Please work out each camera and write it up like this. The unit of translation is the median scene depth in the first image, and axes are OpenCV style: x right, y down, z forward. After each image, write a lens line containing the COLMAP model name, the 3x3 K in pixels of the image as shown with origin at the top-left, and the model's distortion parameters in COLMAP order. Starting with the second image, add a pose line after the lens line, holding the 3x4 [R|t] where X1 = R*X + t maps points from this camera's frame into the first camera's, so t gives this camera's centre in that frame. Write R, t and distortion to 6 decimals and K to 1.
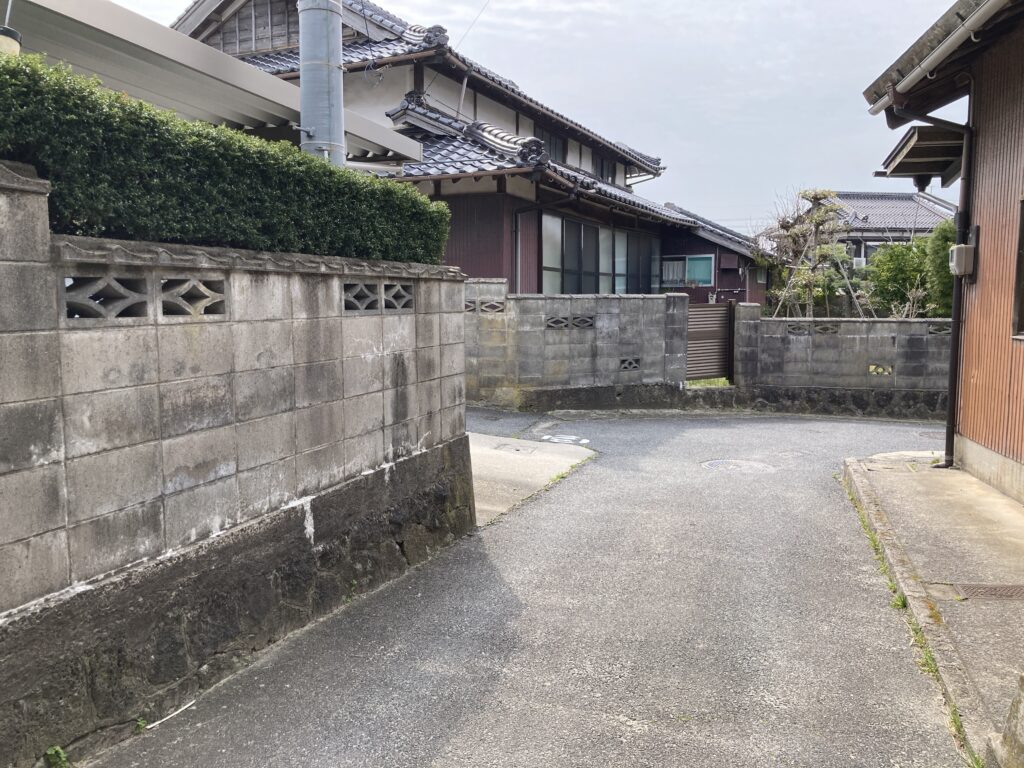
lens RADIAL K [[885.9, 0, 512.0], [0, 885.9, 384.0], [0, 0, 1]] dist [0.039911, -0.024384]
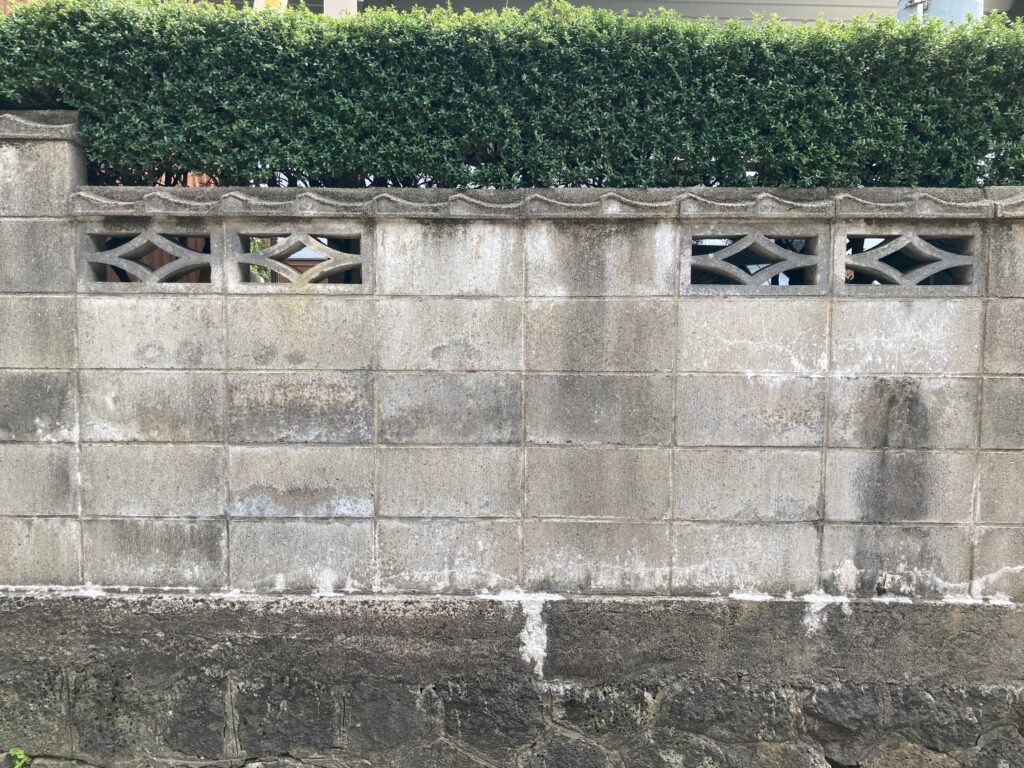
lens RADIAL K [[885.9, 0, 512.0], [0, 885.9, 384.0], [0, 0, 1]] dist [0.039911, -0.024384]
pose [[0.300697, 0.083312, -0.950074, 0.394281], [-0.102257, 0.993251, 0.054734, -0.054472], [0.948222, 0.080693, 0.307187, 0.967848]]
